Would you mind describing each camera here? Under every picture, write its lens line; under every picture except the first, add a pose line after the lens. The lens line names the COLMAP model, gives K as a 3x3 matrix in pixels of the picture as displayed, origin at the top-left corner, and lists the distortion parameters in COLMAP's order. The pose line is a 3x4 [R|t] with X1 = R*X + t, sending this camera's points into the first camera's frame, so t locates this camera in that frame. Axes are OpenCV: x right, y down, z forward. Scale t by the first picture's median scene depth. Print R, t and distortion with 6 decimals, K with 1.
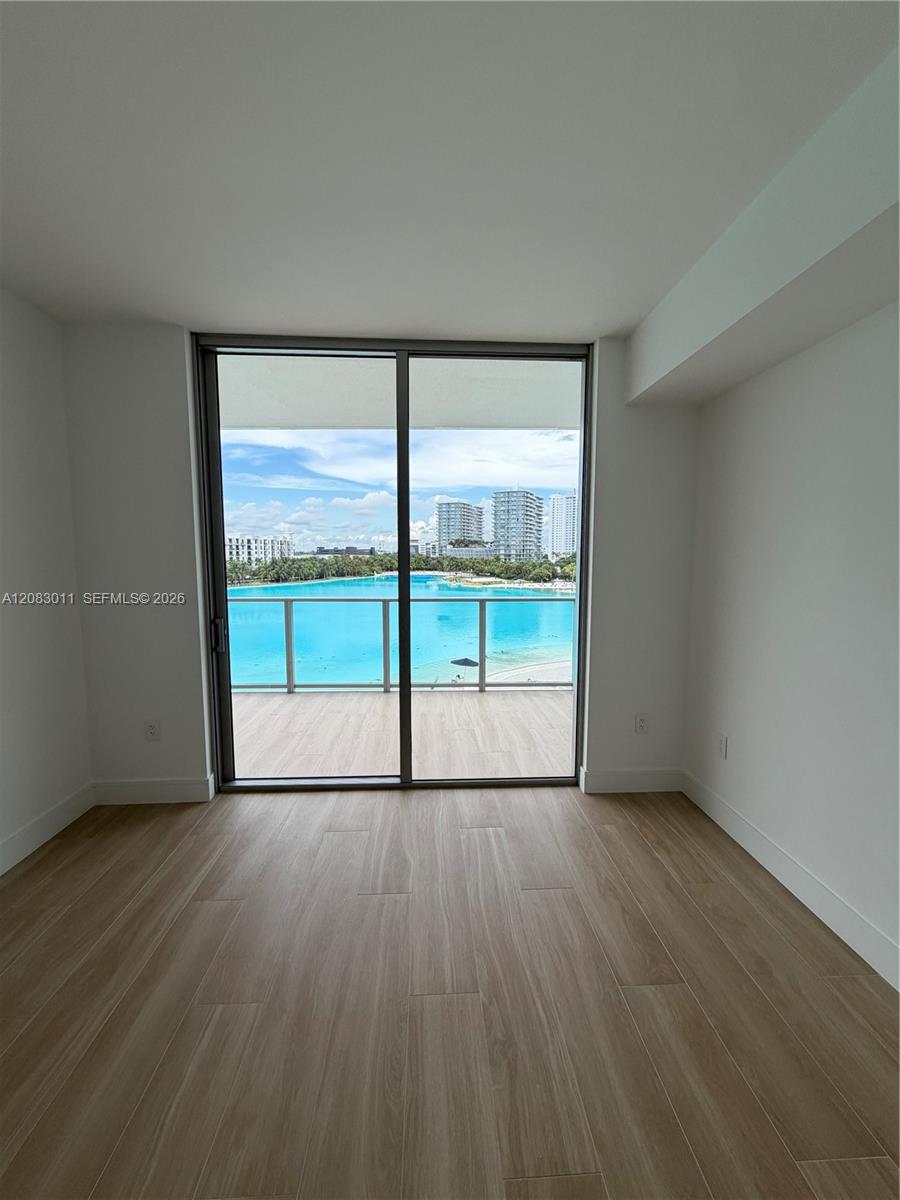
lens RADIAL K [[477.9, 0, 449.7], [0, 477.9, 599.0], [0, 0, 1]] dist [0.000591, 0.000307]
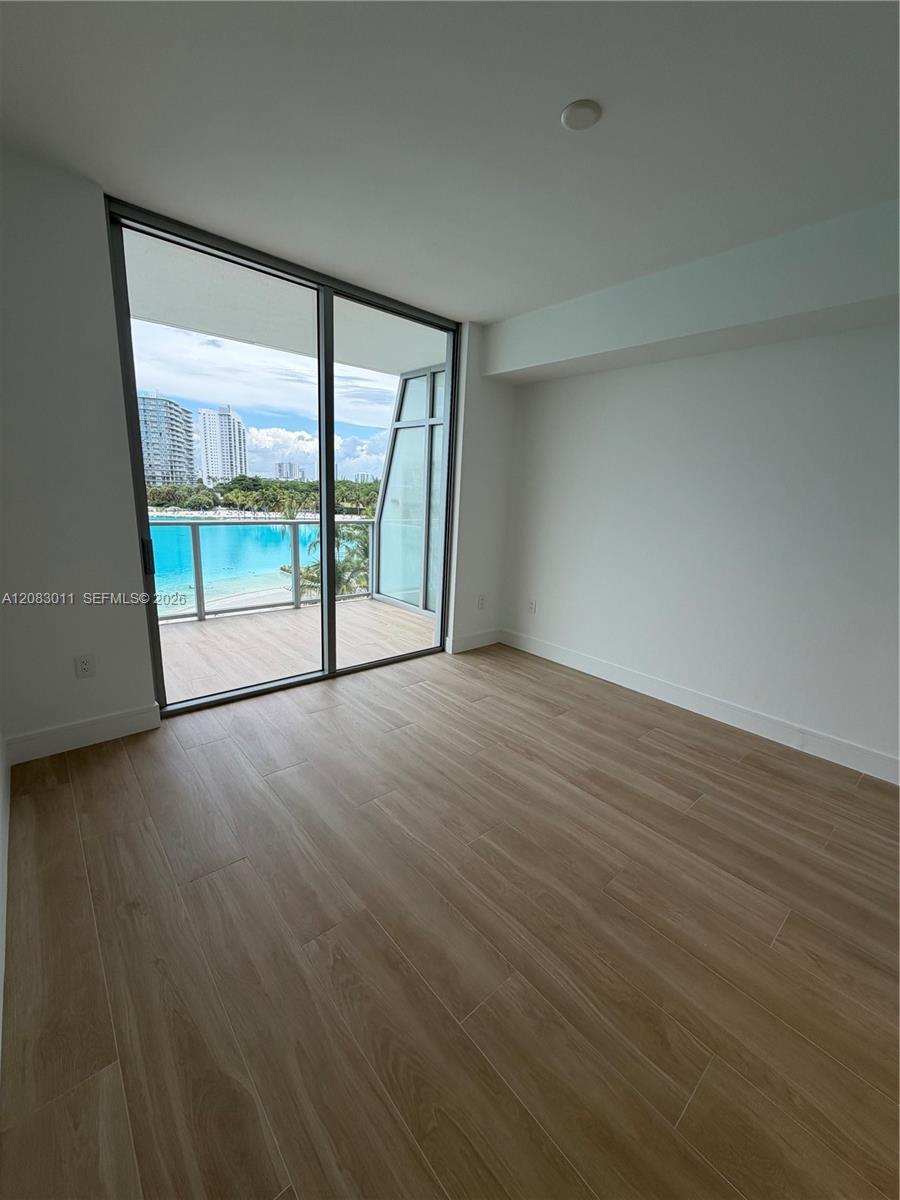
lens RADIAL K [[477.9, 0, 449.7], [0, 477.9, 599.0], [0, 0, 1]] dist [0.000591, 0.000307]
pose [[0.783143, -0.104389, 0.613017, -0.589958], [0.013561, 0.988441, 0.150995, 0.024209], [-0.621694, -0.109938, 0.775507, -0.096383]]
